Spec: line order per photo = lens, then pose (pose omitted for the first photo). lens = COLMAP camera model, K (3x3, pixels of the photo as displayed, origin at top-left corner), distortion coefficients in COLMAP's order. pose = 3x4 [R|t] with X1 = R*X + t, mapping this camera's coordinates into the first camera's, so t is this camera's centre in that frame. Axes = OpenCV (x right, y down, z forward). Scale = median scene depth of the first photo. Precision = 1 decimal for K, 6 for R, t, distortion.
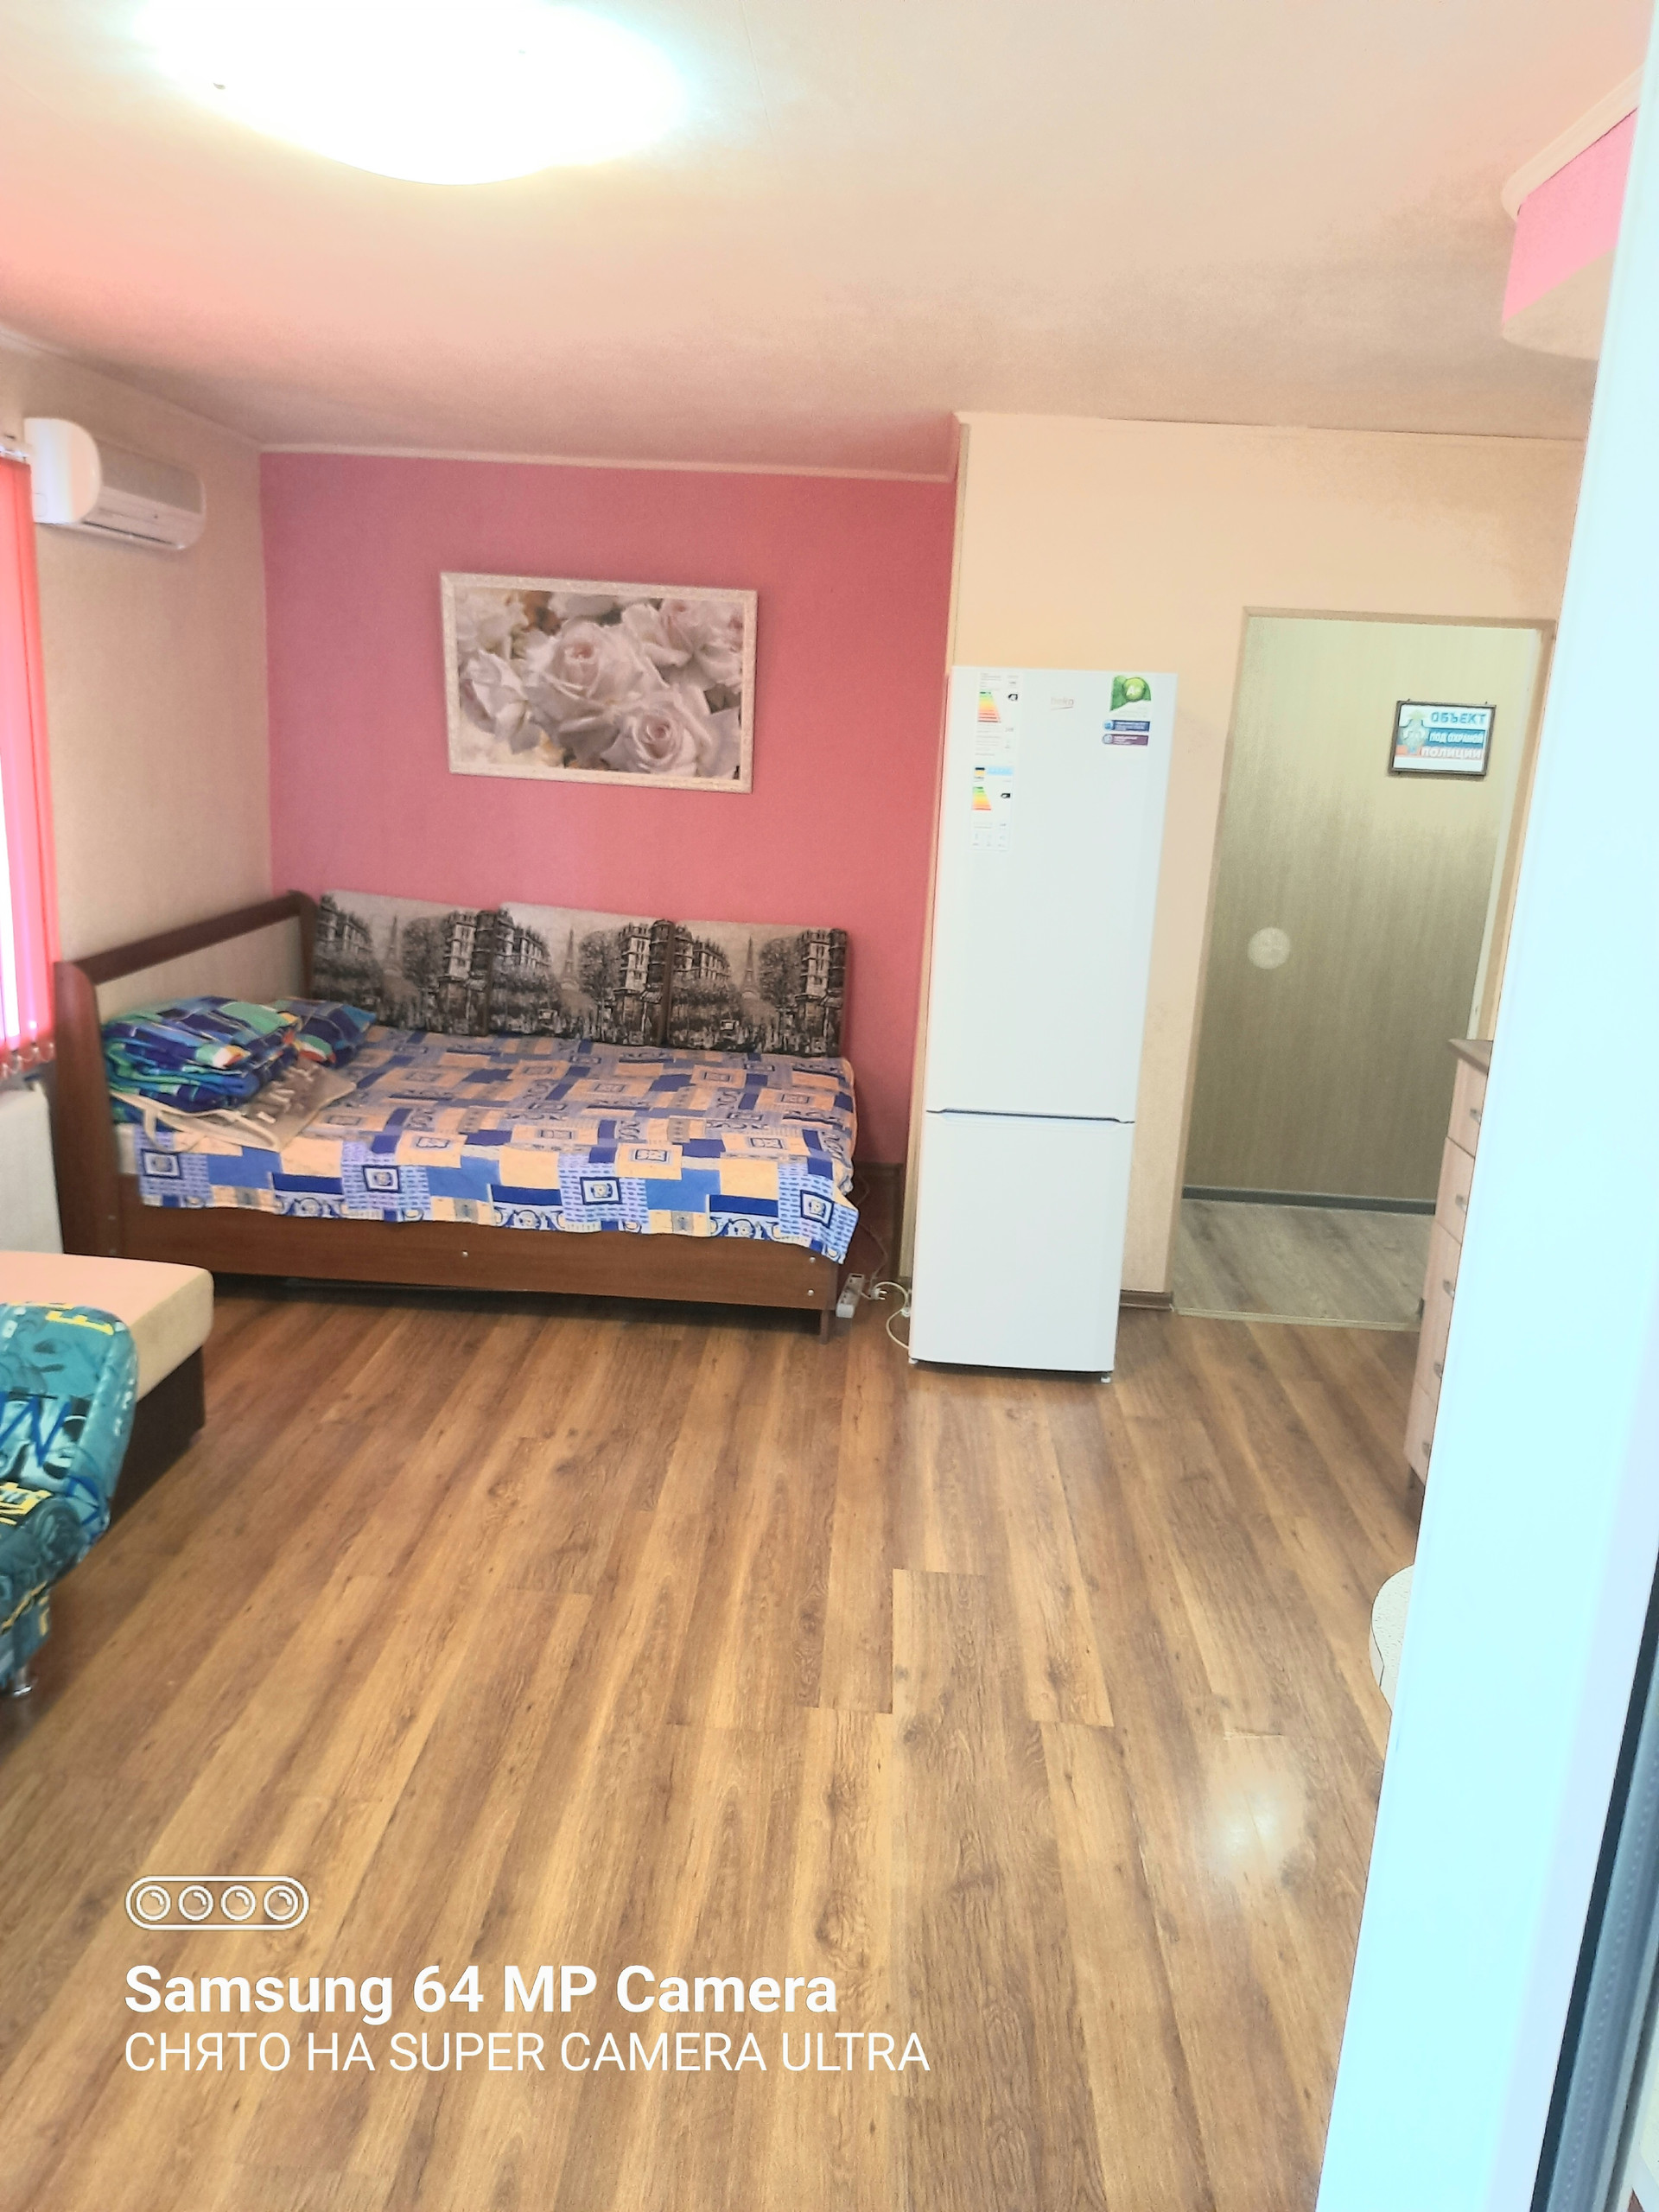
lens RADIAL K [[1589.7, 0, 819.9], [0, 1589.7, 1113.3], [0, 0, 1]] dist [0.107729, -0.149599]
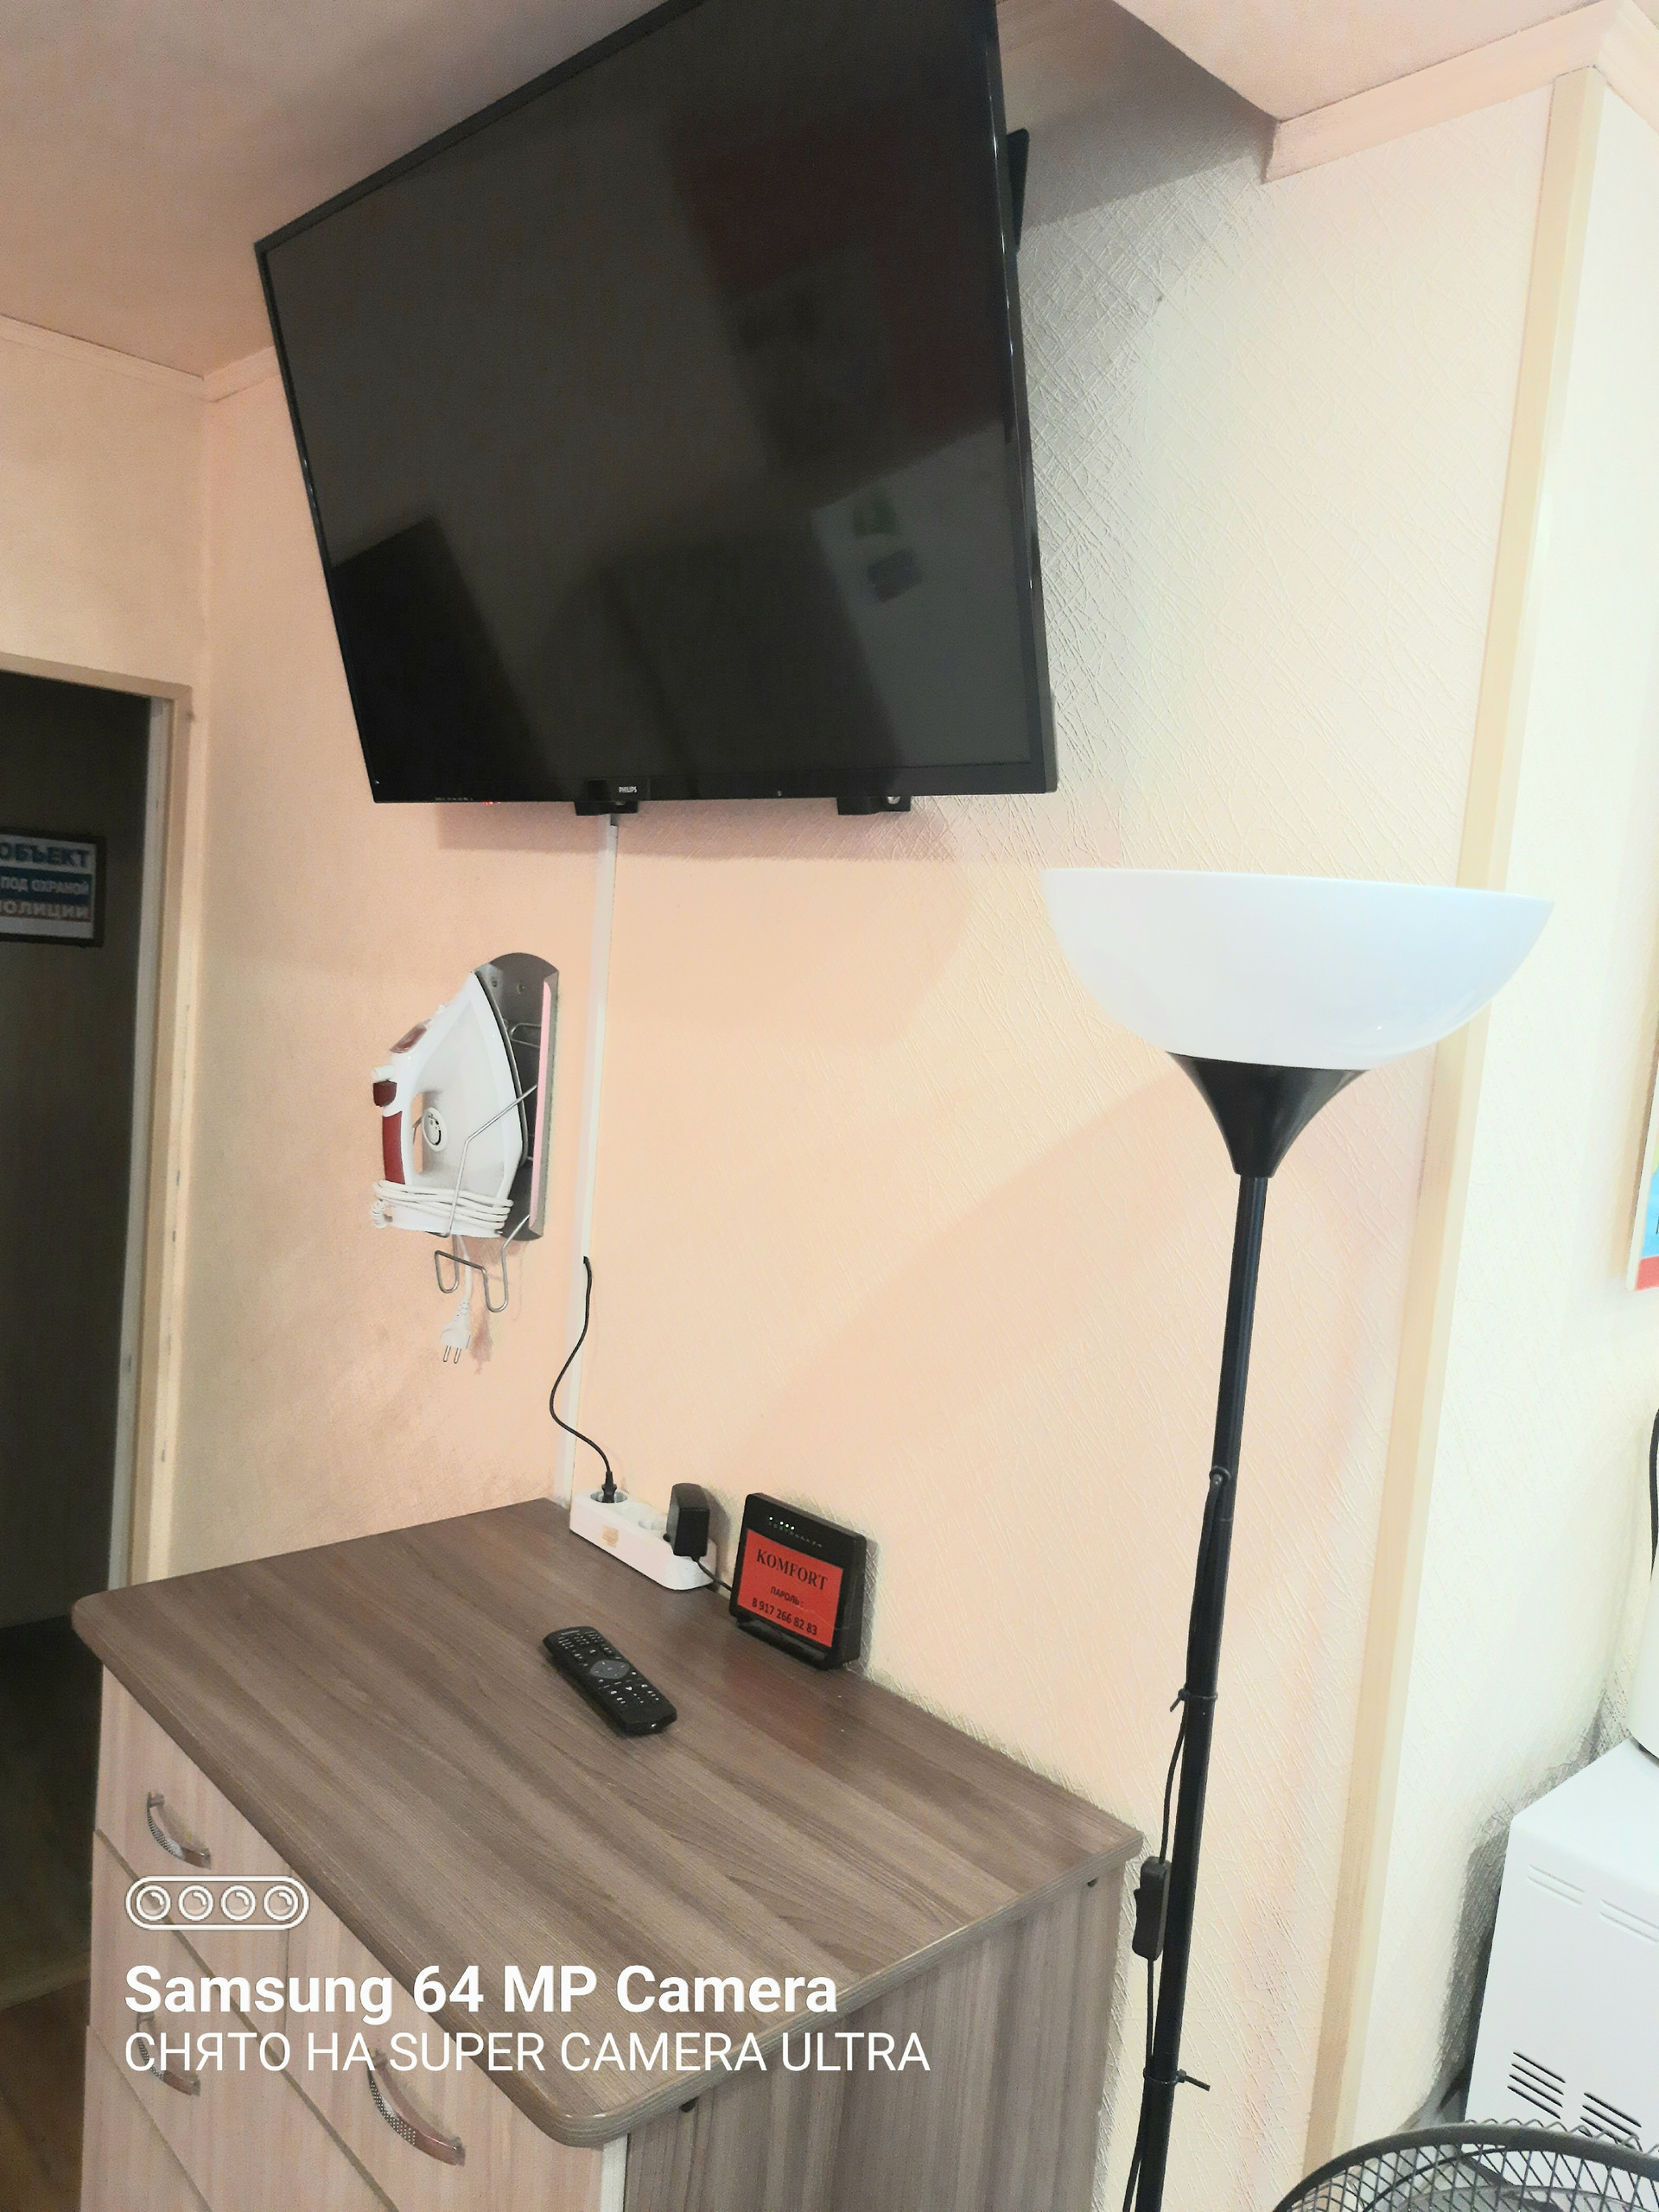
lens RADIAL K [[1598.0, 0, 818.8], [0, 1598.0, 1115.9], [0, 0, 1]] dist [0.067321, -0.065811]
pose [[0.697422, -0.058147, 0.714297, 0.193241], [0.124143, 0.991437, -0.040502, -0.104444], [-0.705826, 0.116922, 0.698669, 0.463309]]
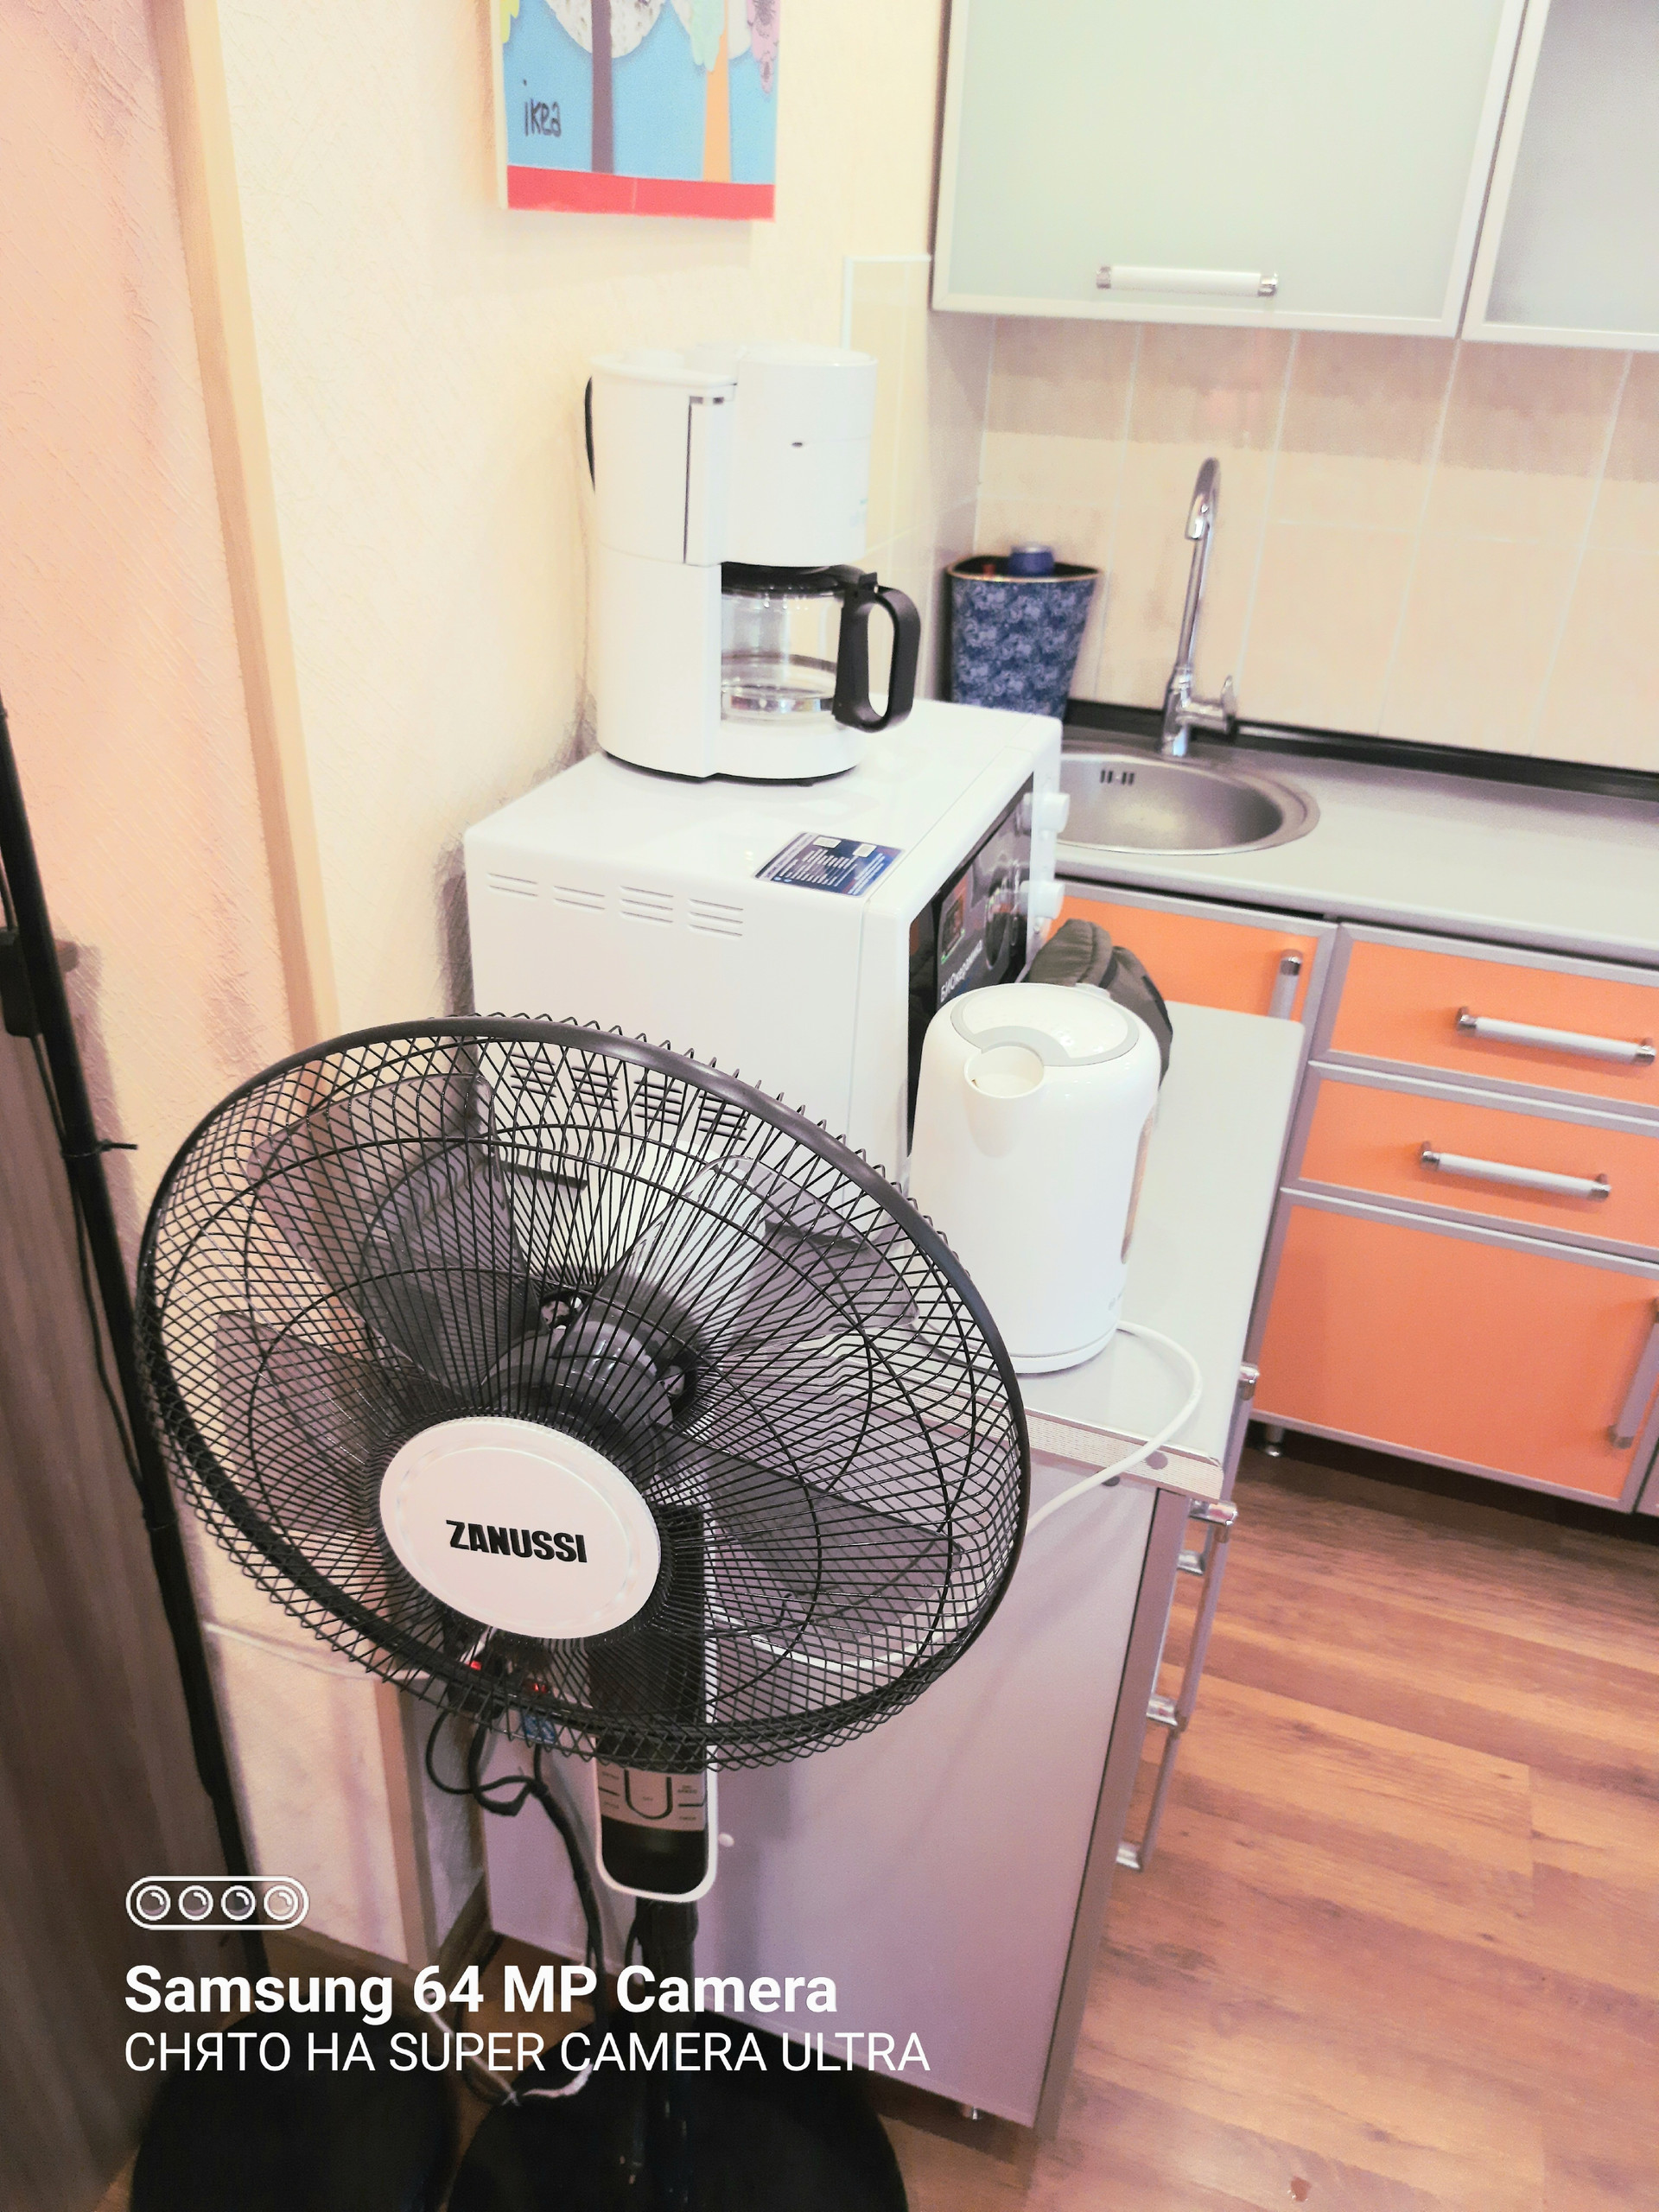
lens RADIAL K [[1617.4, 0, 837.3], [0, 1617.4, 1113.9], [0, 0, 1]] dist [0.124446, -0.211361]
pose [[0.274494, -0.494464, 0.824717, 0.238779], [0.209531, 0.867809, 0.450561, -0.051182], [-0.938483, 0.049127, 0.341814, 0.442382]]
